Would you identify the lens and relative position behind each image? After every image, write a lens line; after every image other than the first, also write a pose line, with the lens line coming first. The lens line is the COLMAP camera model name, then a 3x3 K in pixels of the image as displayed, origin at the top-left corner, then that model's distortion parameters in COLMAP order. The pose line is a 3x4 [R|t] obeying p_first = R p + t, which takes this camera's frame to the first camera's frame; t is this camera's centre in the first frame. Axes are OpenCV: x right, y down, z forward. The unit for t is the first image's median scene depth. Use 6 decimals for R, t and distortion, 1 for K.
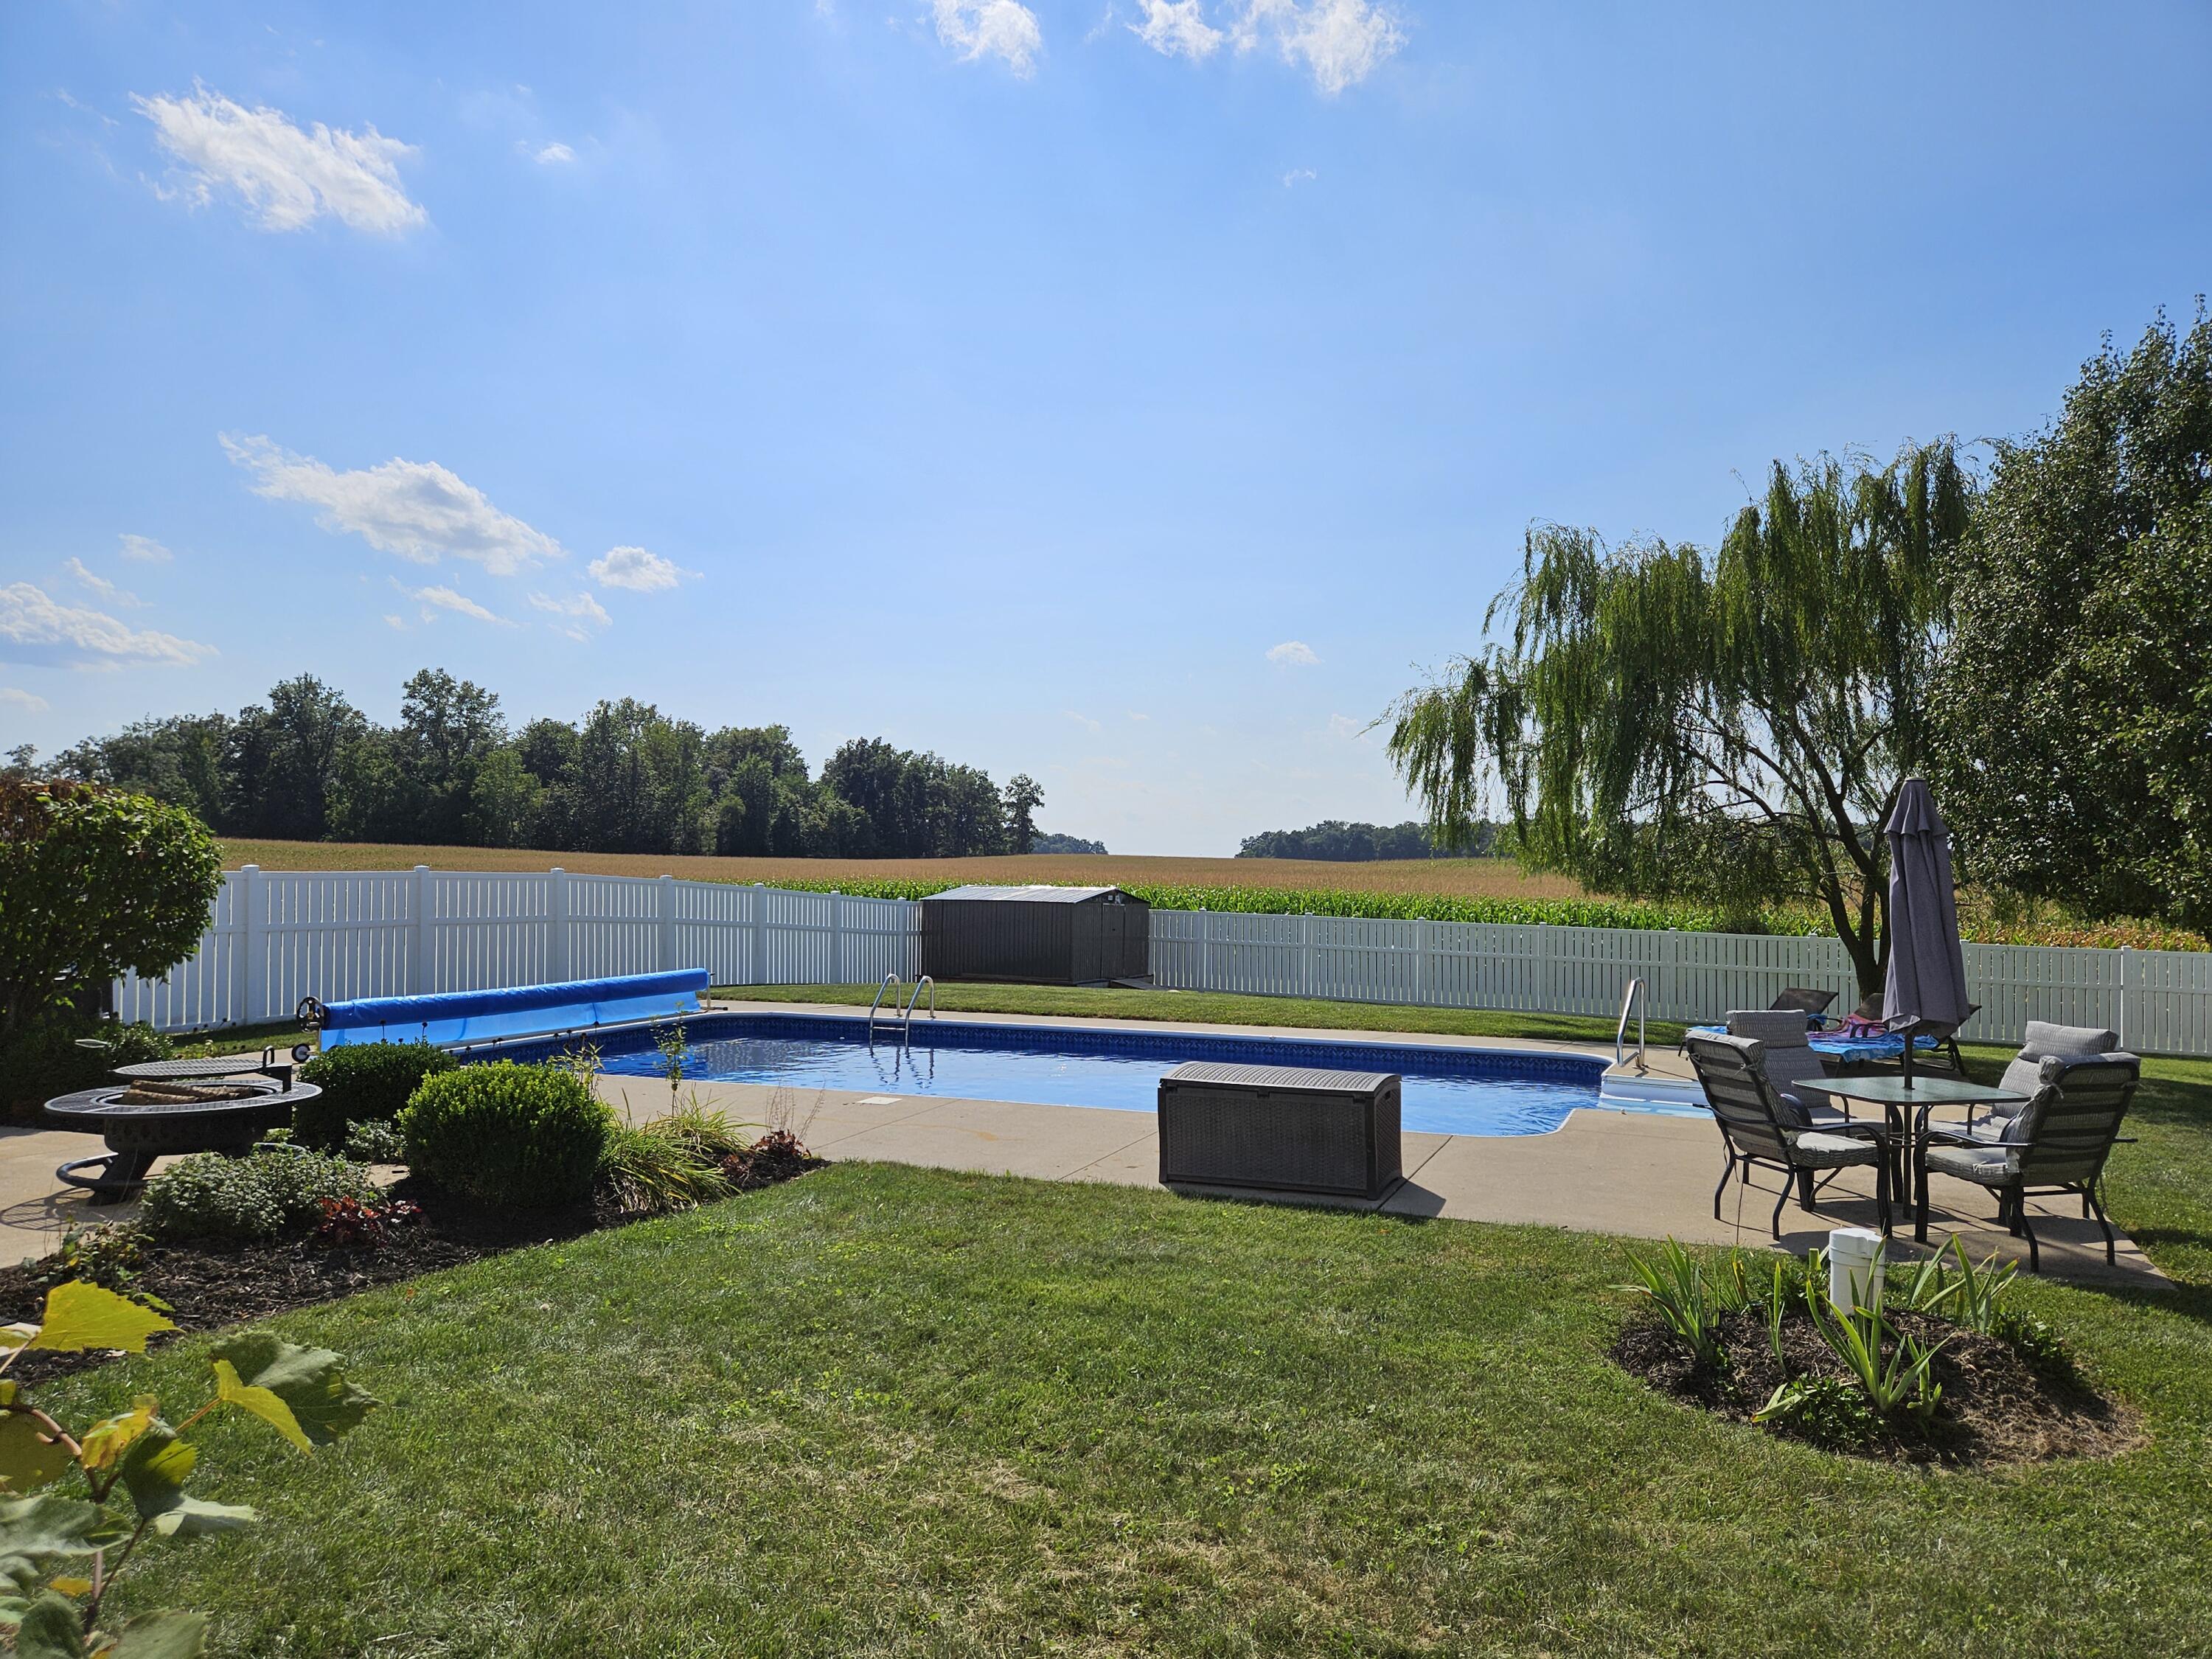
lens RADIAL K [[1632.9, 0, 1070.5], [0, 1632.9, 841.4], [0, 0, 1]] dist [0.095947, -0.104245]
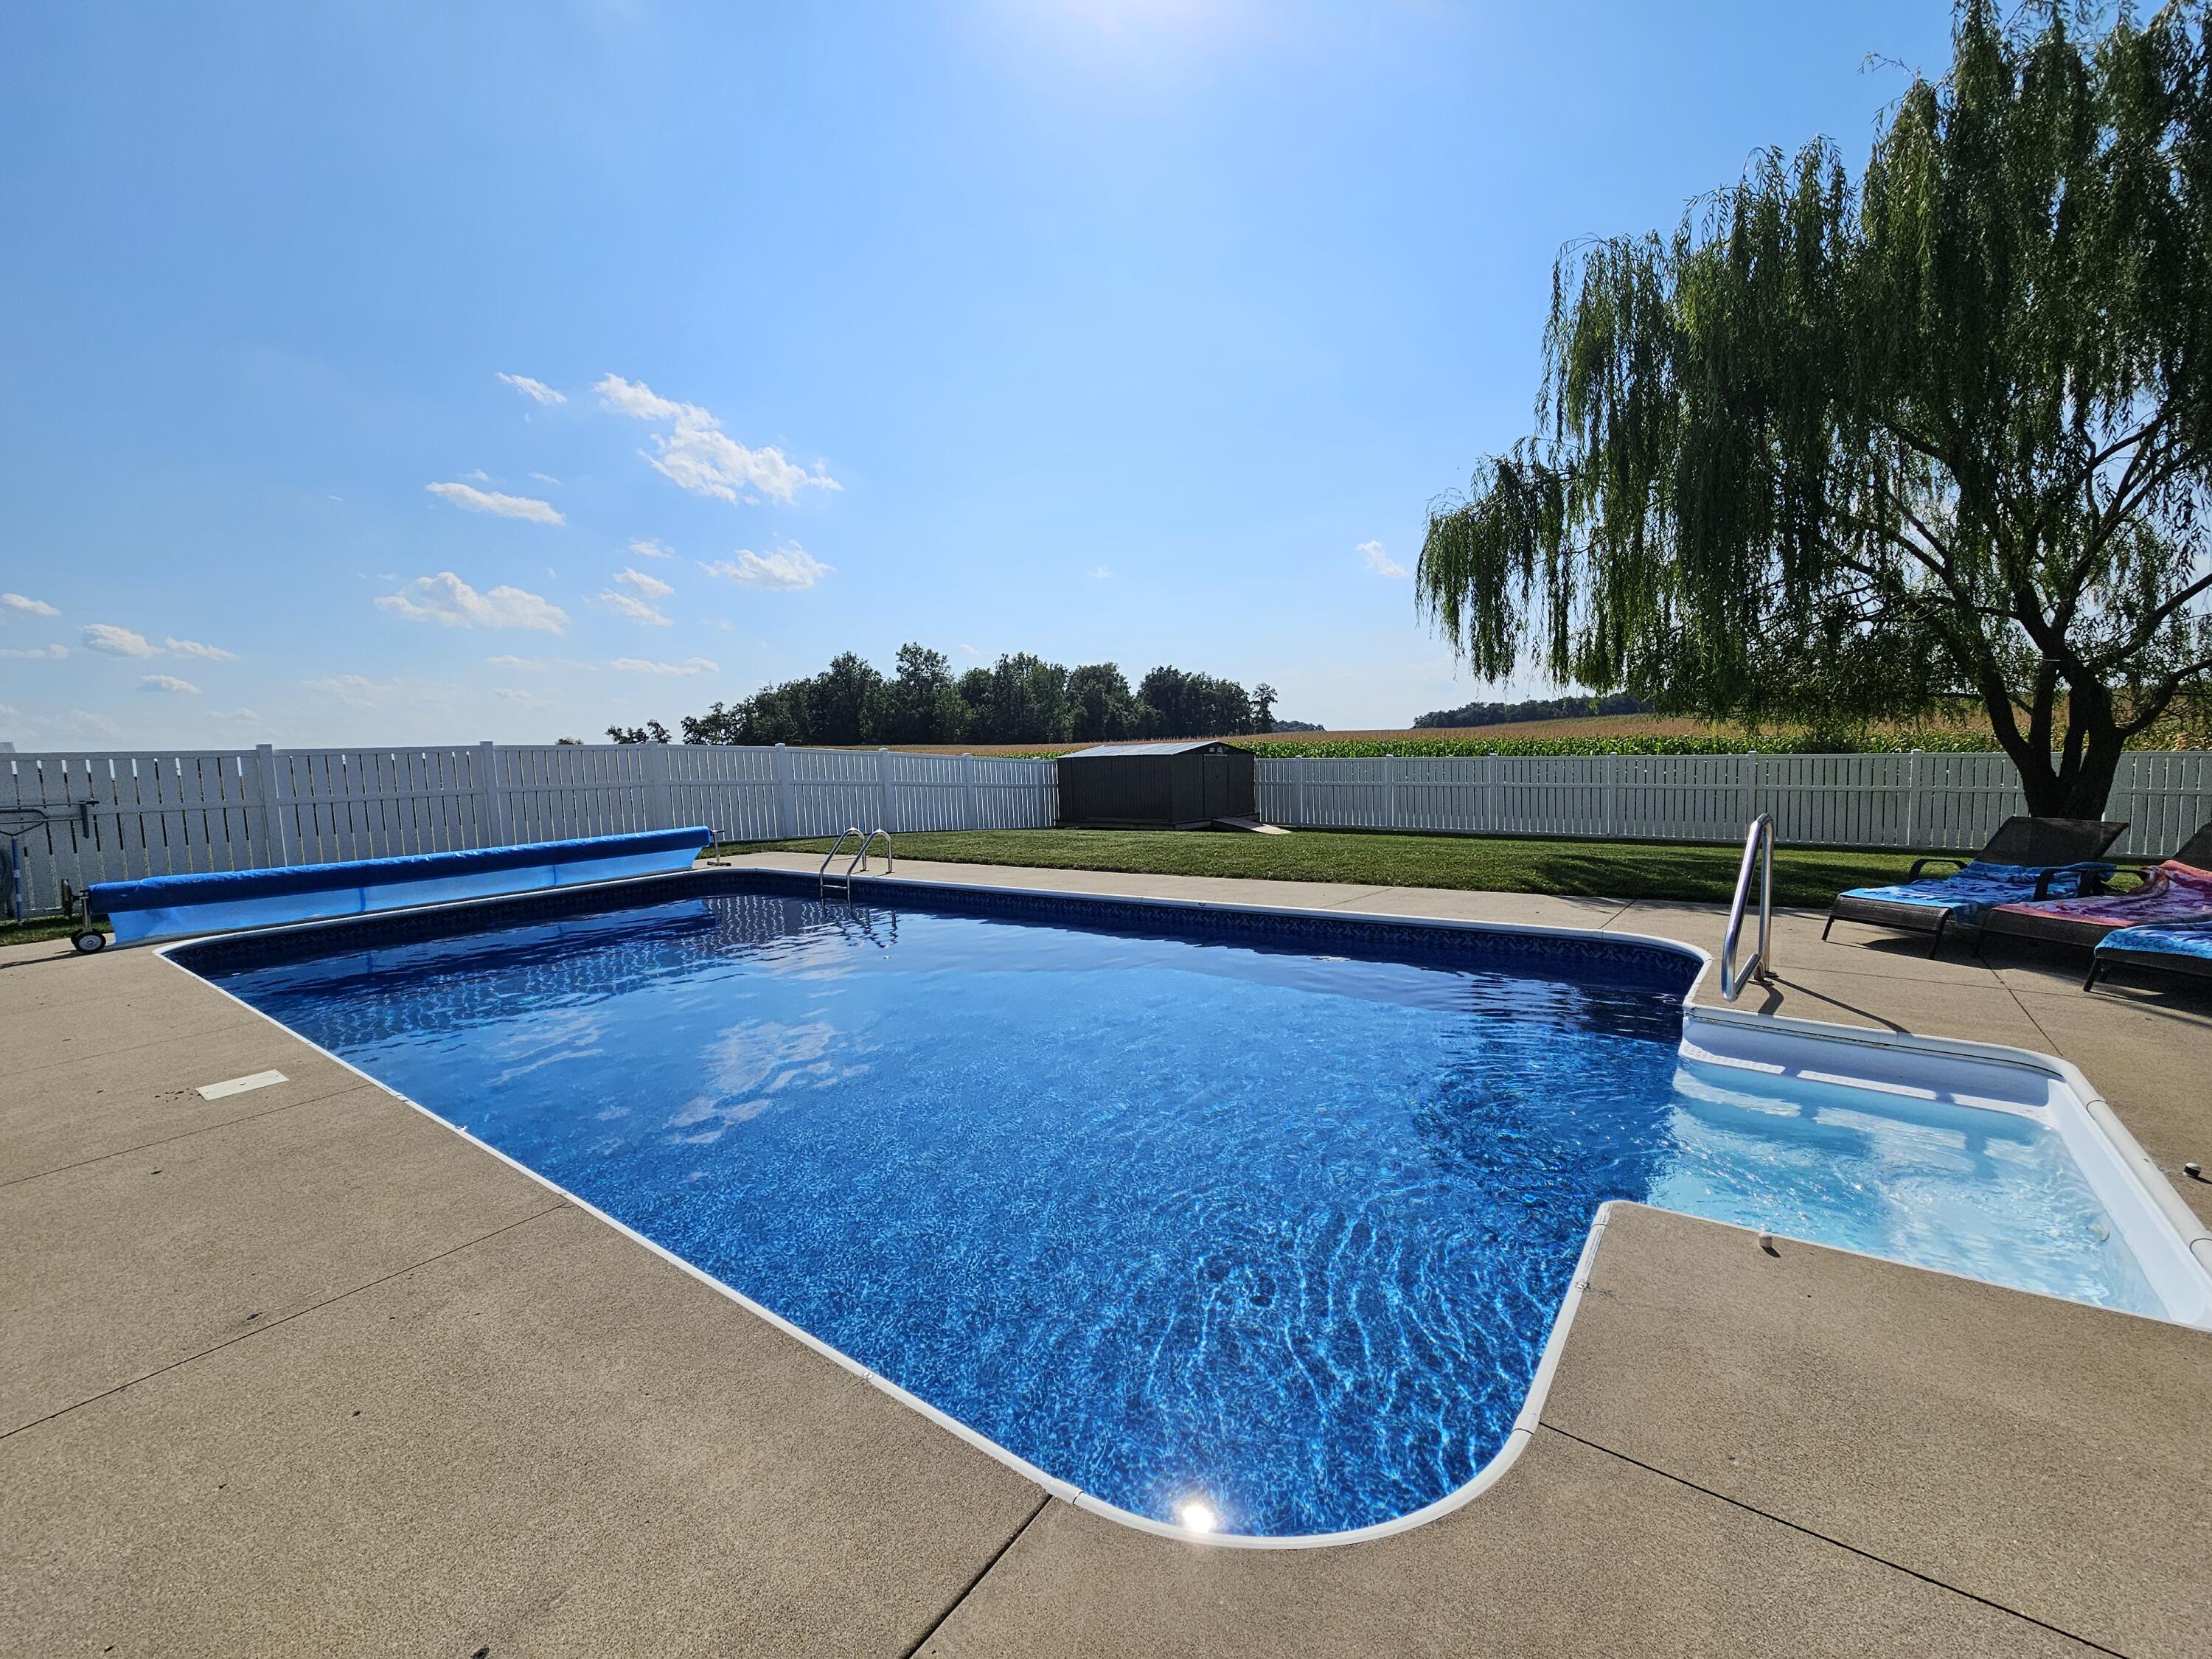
lens RADIAL K [[918.0, 0, 1100.2], [0, 918.0, 804.3], [0, 0, 1]] dist [-0.000073, 0.000059]
pose [[0.969569, -0.032697, -0.242627, 0.085068], [0.050788, 0.996345, 0.068685, 0.019579], [0.239494, -0.078917, 0.967685, 0.268176]]
